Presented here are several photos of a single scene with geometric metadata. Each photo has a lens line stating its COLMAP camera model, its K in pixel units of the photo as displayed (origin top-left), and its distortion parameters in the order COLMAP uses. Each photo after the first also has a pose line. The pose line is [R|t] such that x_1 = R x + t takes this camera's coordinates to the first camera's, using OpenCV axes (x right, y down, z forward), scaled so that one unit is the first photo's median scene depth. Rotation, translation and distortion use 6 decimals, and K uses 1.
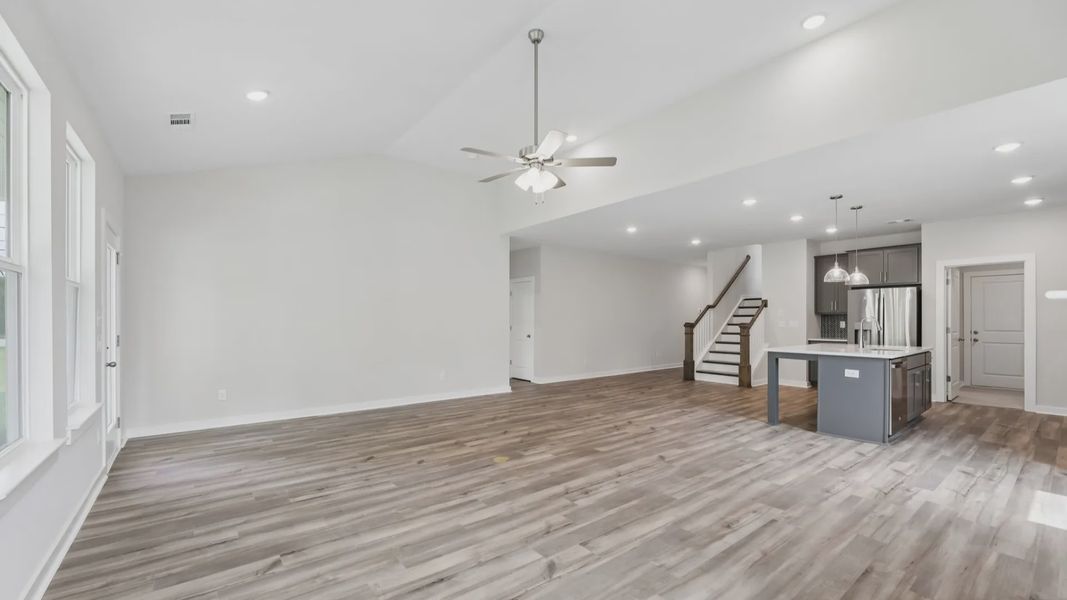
lens RADIAL K [[427.2, 0, 535.9], [0, 427.2, 320.2], [0, 0, 1]] dist [-0.000492, -0.000429]
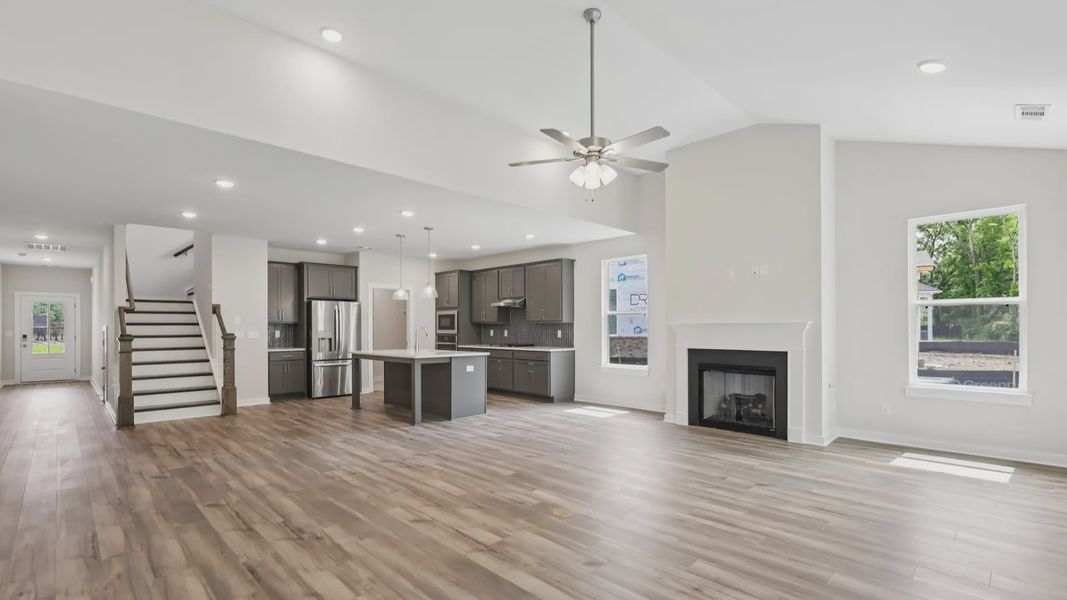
lens RADIAL K [[476.8, 0, 533.2], [0, 476.8, 321.3], [0, 0, 1]] dist [0.001235, 0.000245]
pose [[-0.100409, 0.014812, 0.994836, -0.706422], [0.003755, 0.999888, -0.014508, -0.000628], [-0.994939, 0.002278, -0.100453, 0.870237]]
